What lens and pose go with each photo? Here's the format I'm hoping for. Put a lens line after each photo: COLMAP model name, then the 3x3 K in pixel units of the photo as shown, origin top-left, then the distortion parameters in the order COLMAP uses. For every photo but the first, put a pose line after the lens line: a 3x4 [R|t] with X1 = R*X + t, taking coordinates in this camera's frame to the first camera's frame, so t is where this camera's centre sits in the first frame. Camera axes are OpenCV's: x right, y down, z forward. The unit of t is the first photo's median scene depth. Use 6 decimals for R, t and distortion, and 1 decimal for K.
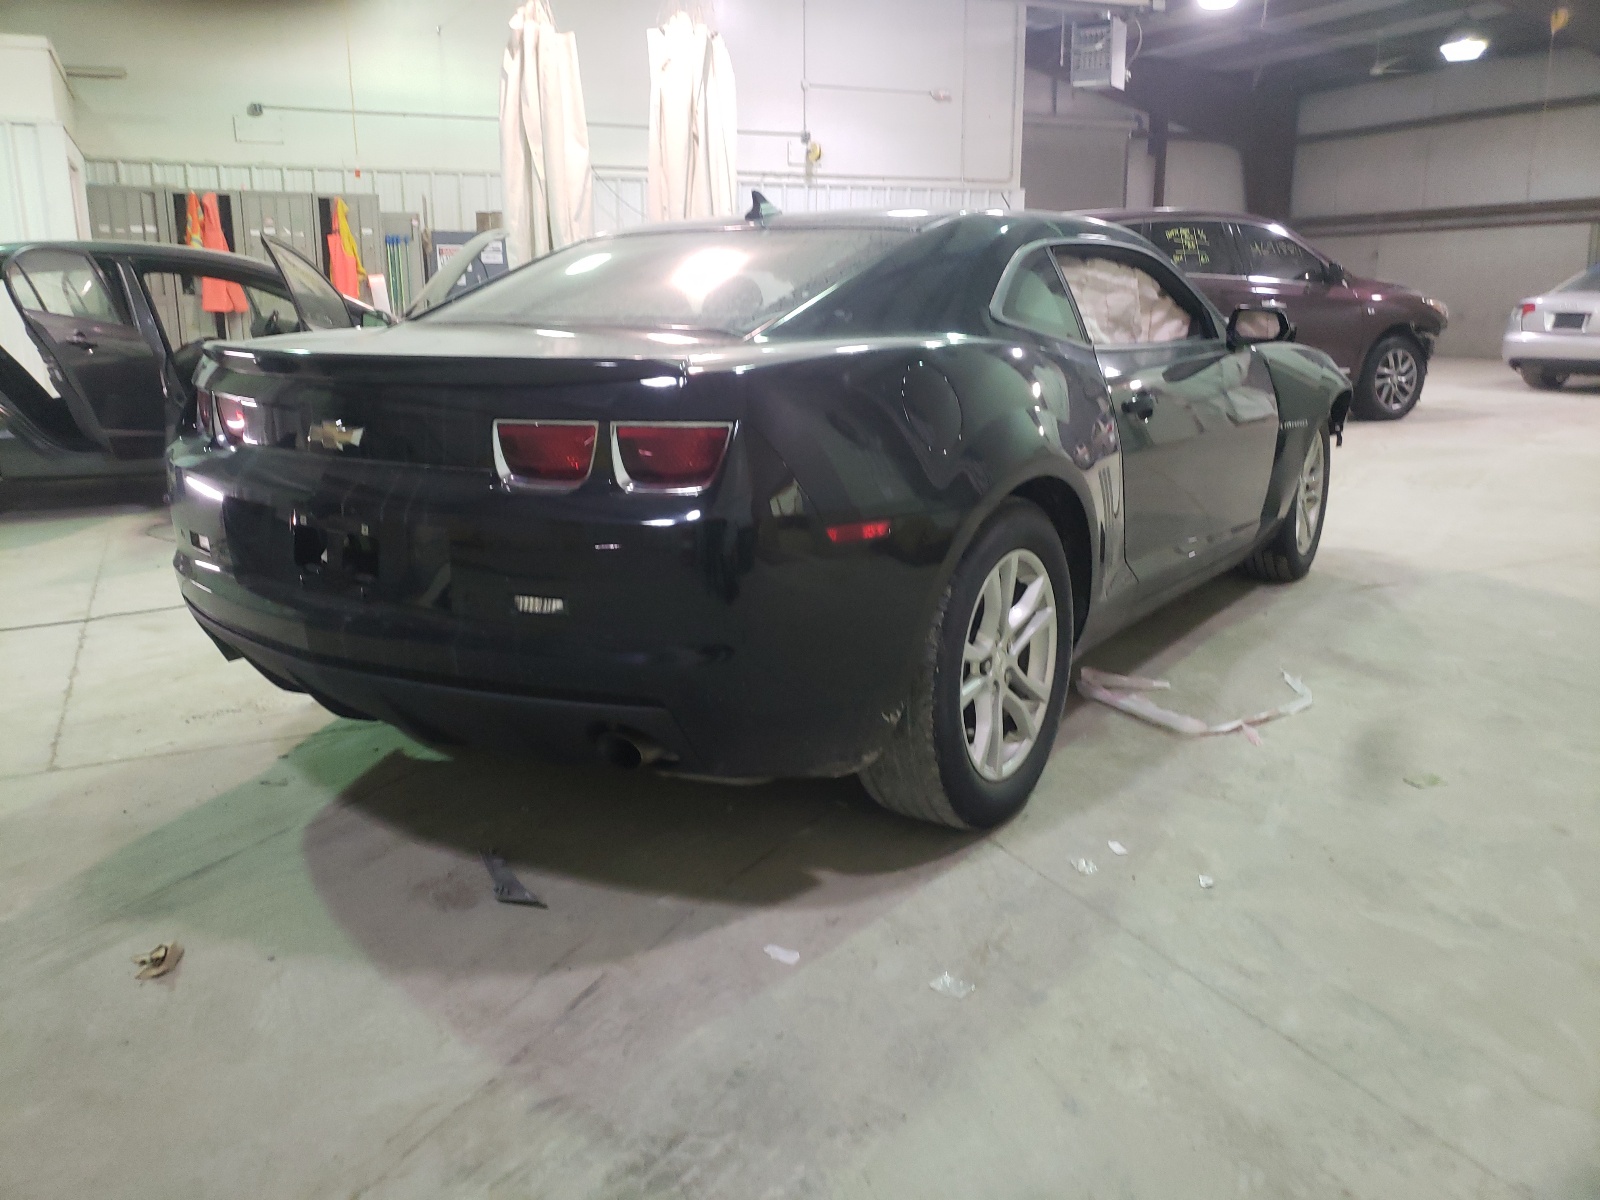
lens RADIAL K [[1232.0, 0, 793.4], [0, 1232.0, 595.2], [0, 0, 1]] dist [0.005452, 0.008185]
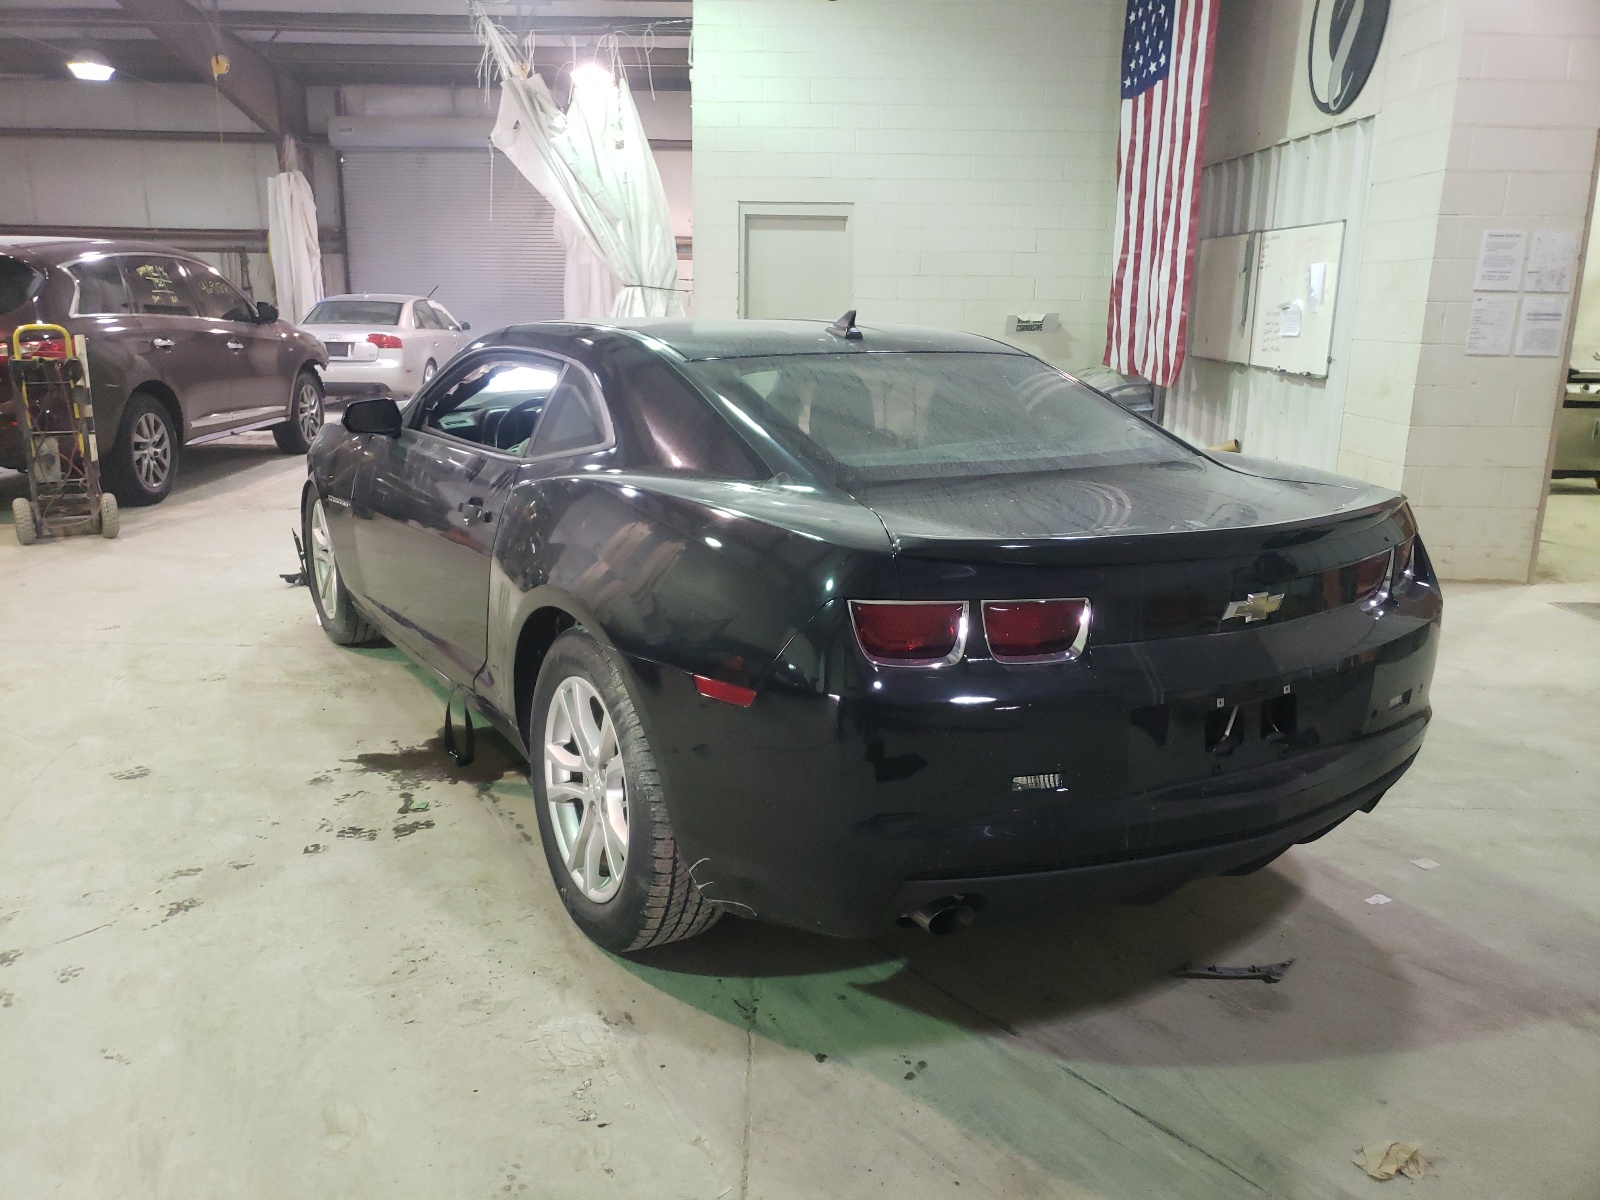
lens RADIAL K [[1232.0, 0, 793.4], [0, 1232.0, 595.2], [0, 0, 1]] dist [0.005452, 0.008185]
pose [[0.445477, -0.195137, 0.873769, -1.086260], [0.199402, 0.973069, 0.115652, -0.249992], [-0.872805, 0.122710, 0.472391, 0.659623]]
